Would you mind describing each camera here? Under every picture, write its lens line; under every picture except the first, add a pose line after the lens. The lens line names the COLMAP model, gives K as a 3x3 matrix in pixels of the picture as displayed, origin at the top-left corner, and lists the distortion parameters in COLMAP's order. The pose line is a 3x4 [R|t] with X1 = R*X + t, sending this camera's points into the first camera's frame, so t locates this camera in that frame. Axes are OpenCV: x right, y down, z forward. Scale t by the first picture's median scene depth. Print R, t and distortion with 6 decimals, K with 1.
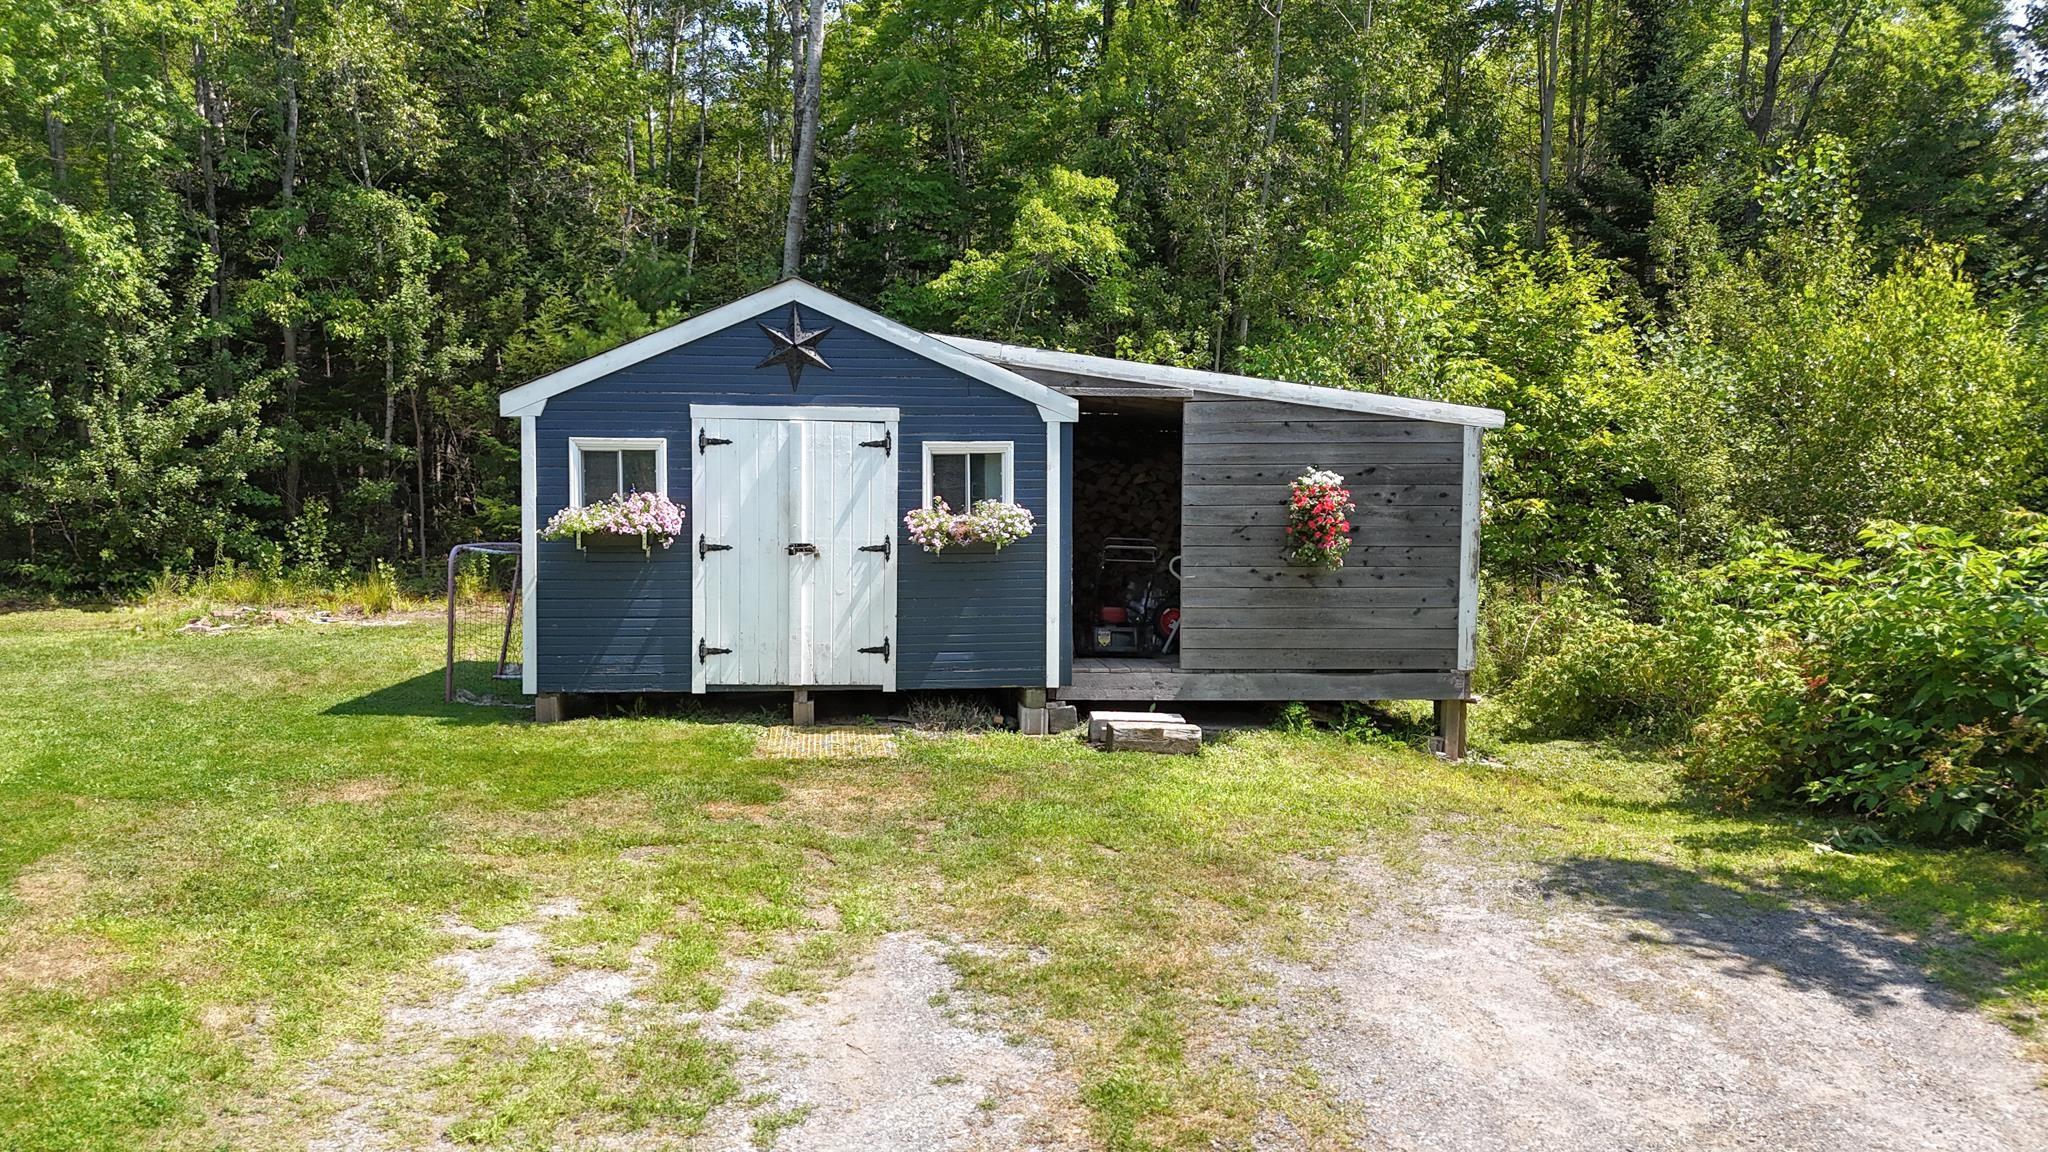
lens RADIAL K [[1484.3, 0, 1030.4], [0, 1484.3, 569.6], [0, 0, 1]] dist [0.082721, -0.080929]
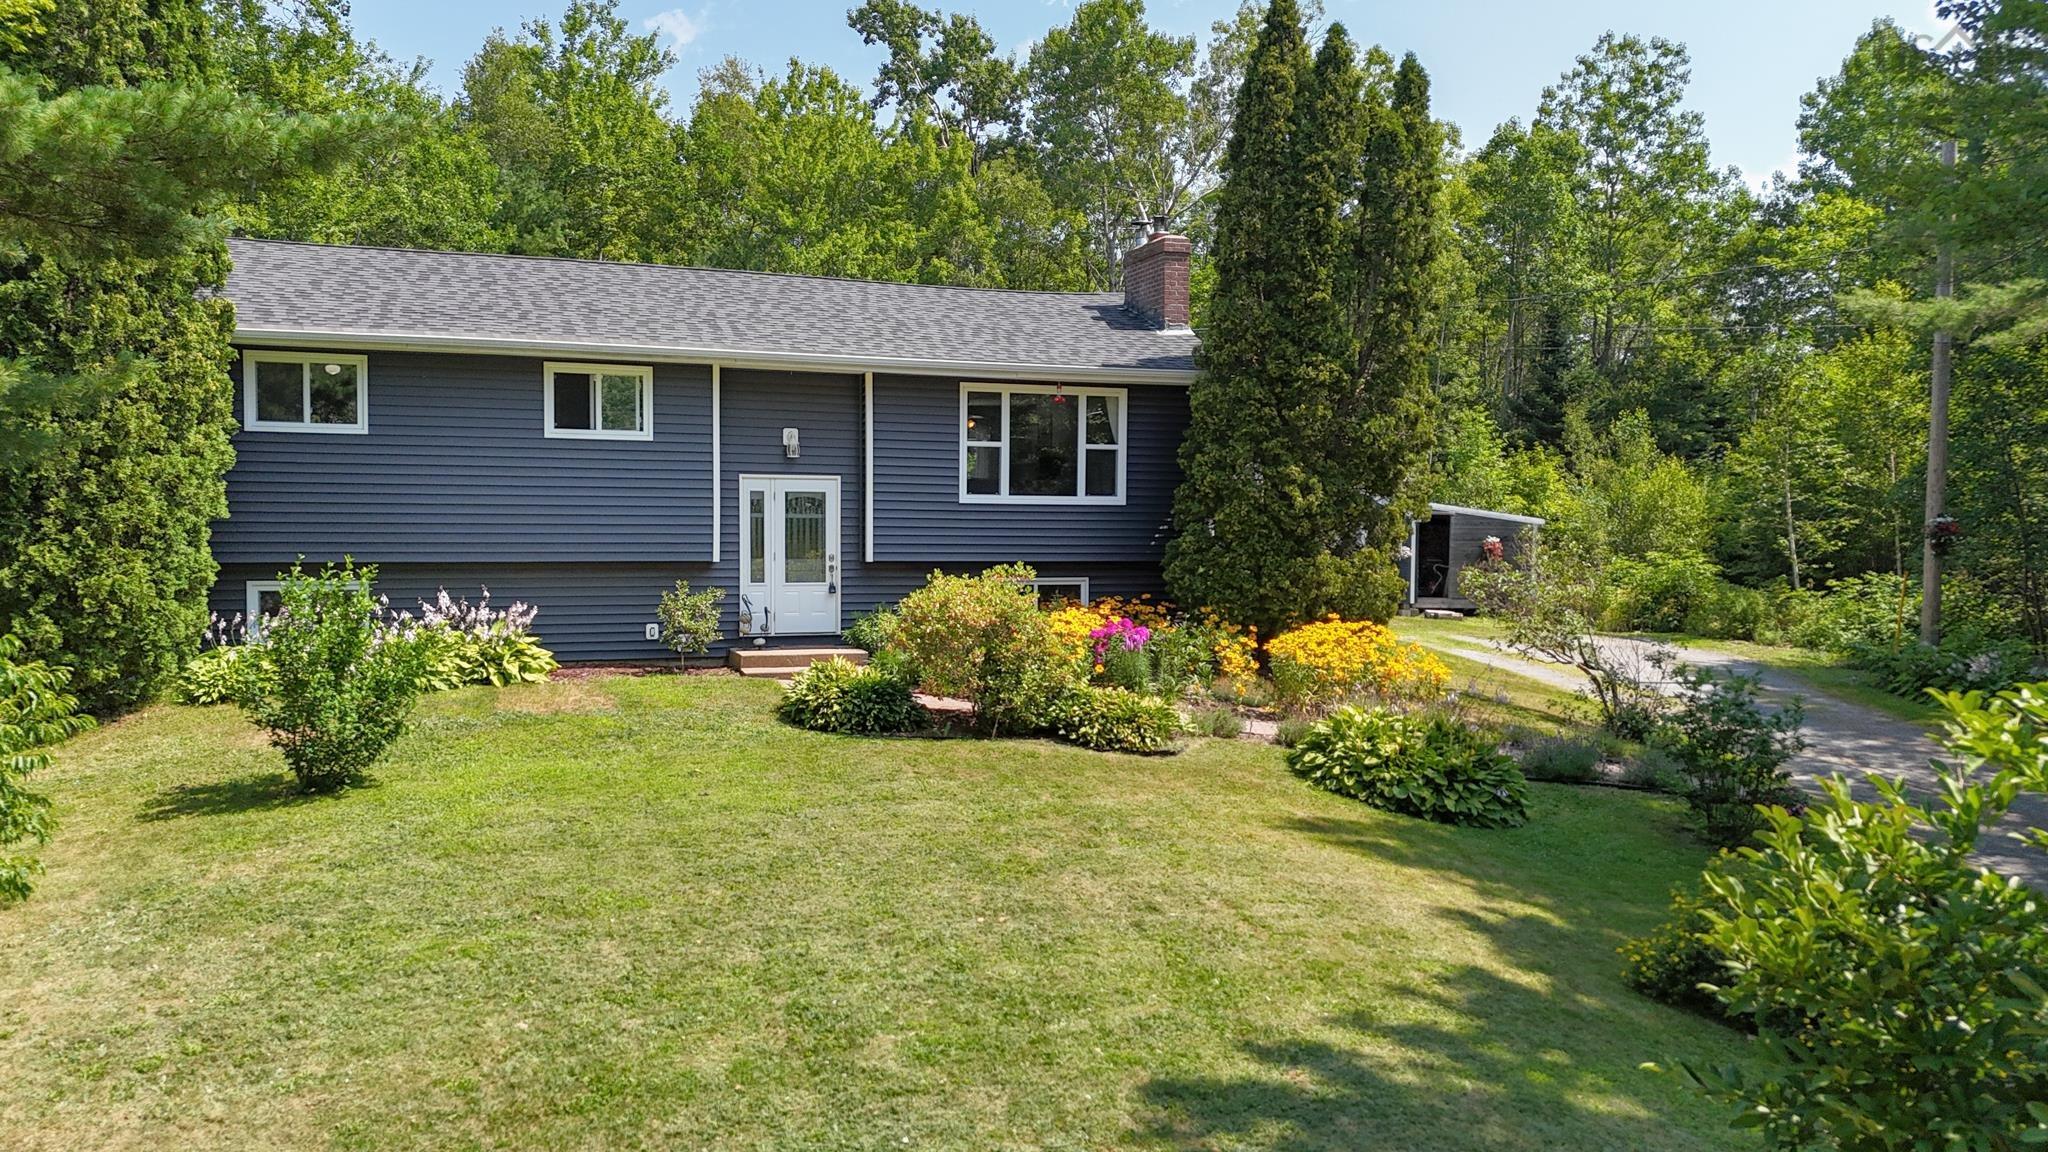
lens RADIAL K [[1494.6, 0, 1024.0], [0, 1494.6, 576.0], [0, 0, 1]] dist [0.084996, -0.099272]
pose [[0.995511, 0.002850, 0.094601, -1.156533], [0.000145, 0.999499, -0.031641, 0.125380], [-0.094644, 0.031513, 0.995012, -2.225839]]
